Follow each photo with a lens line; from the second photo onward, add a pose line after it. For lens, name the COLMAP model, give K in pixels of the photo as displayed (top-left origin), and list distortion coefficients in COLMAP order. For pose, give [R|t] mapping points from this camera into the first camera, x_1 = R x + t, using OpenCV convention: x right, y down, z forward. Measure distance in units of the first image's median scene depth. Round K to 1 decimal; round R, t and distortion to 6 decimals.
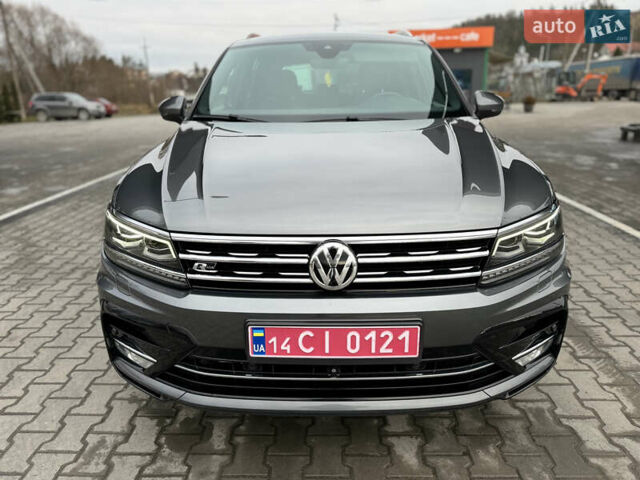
lens RADIAL K [[429.8, 0, 320.0], [0, 429.8, 240.0], [0, 0, 1]] dist [0.004171, -0.000727]
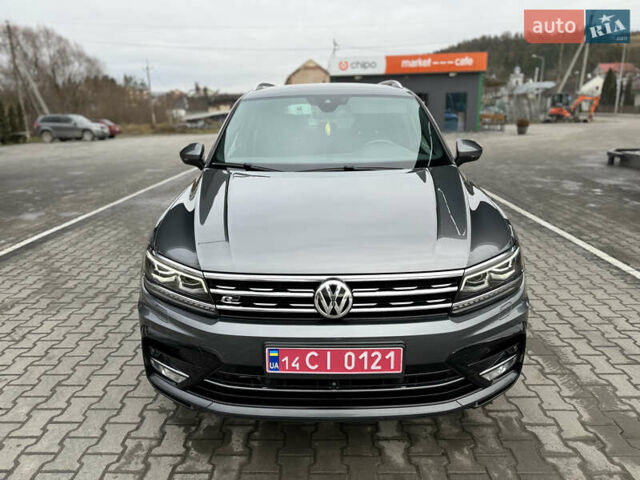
lens RADIAL K [[429.8, 0, 320.0], [0, 429.8, 240.0], [0, 0, 1]] dist [0.004171, -0.000727]
pose [[0.999997, 0.000088, 0.002531, -0.008639], [0.000013, 0.999212, -0.039688, -0.044913], [-0.002533, 0.039688, 0.999209, -0.187025]]
